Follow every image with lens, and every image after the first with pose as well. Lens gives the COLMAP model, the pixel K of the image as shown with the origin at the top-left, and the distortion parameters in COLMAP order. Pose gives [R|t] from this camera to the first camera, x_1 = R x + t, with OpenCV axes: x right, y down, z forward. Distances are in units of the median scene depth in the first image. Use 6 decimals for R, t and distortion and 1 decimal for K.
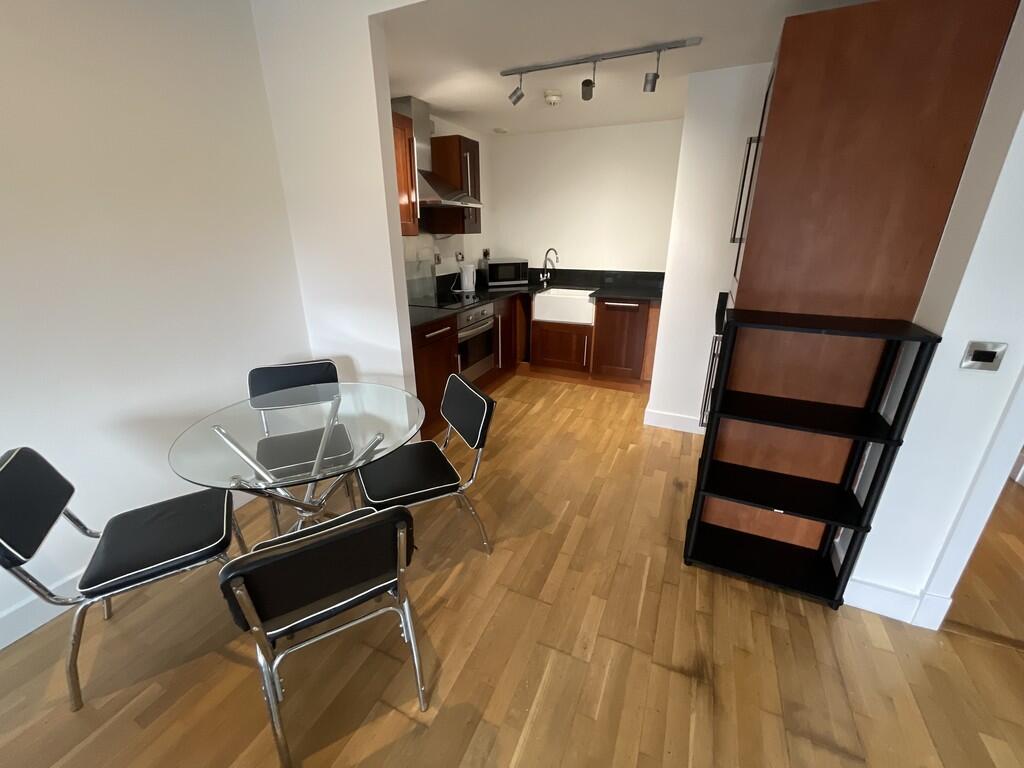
lens RADIAL K [[415.2, 0, 506.7], [0, 415.2, 382.8], [0, 0, 1]] dist [-0.000271, -0.000164]
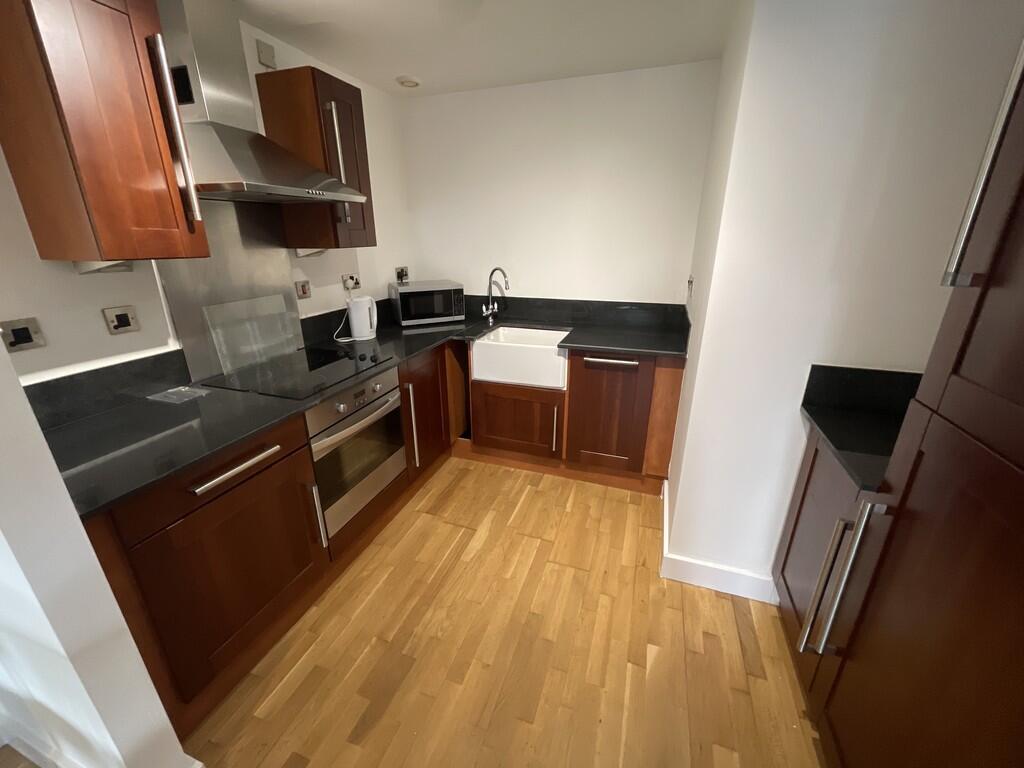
lens RADIAL K [[415.9, 0, 510.2], [0, 415.9, 379.4], [0, 0, 1]] dist [0.000766, 0.000139]
pose [[0.995185, -0.032542, 0.092450, 0.068223], [0.033989, 0.999322, -0.014117, -0.153312], [-0.091928, 0.017192, 0.995617, 0.387941]]
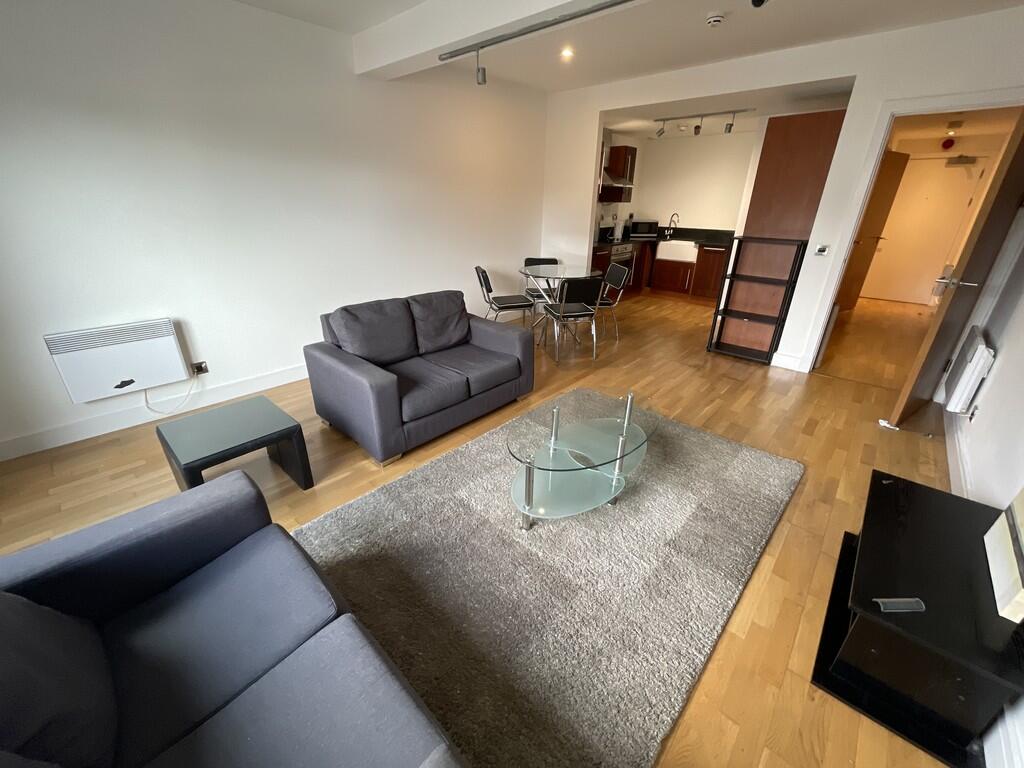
lens RADIAL K [[415.9, 0, 510.2], [0, 415.9, 379.4], [0, 0, 1]] dist [0.000766, 0.000139]
pose [[0.954786, 0.132889, -0.265939, 0.015492], [-0.119020, 0.990582, 0.067680, 0.290297], [0.272429, -0.032968, 0.961611, -0.768449]]
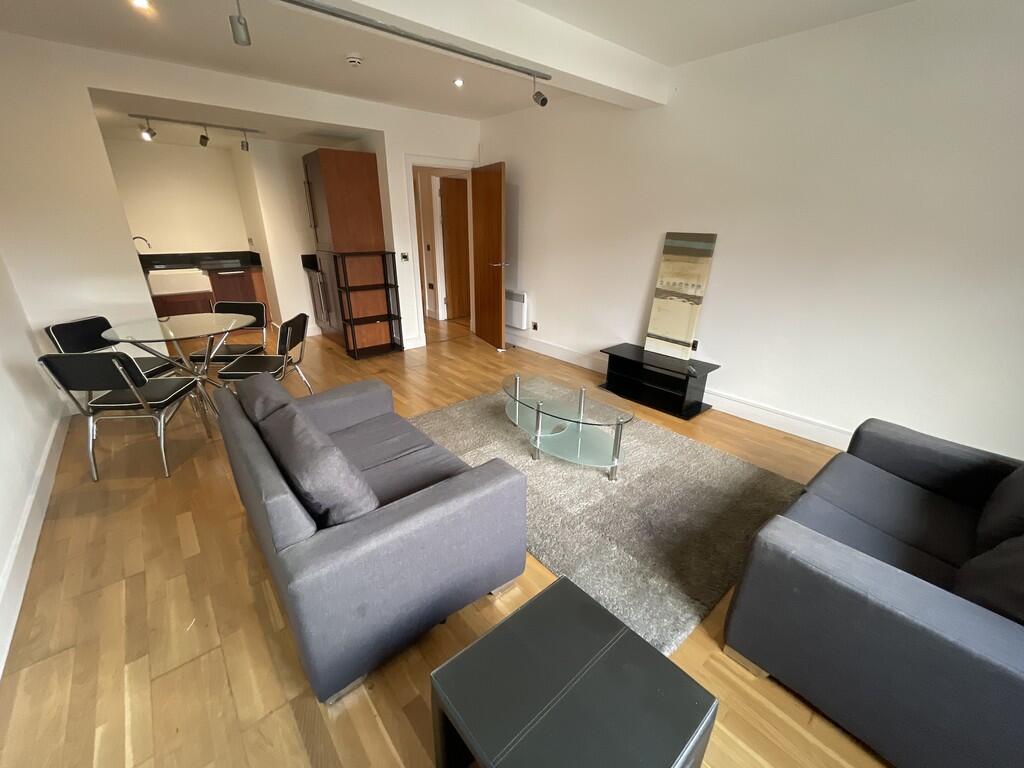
lens RADIAL K [[415.9, 0, 510.2], [0, 415.9, 379.4], [0, 0, 1]] dist [0.000766, 0.000139]
pose [[0.412679, -0.318682, 0.853310, -0.670764], [0.313850, 0.929183, 0.195233, 0.179104], [-0.855099, 0.187243, 0.483473, -0.472247]]
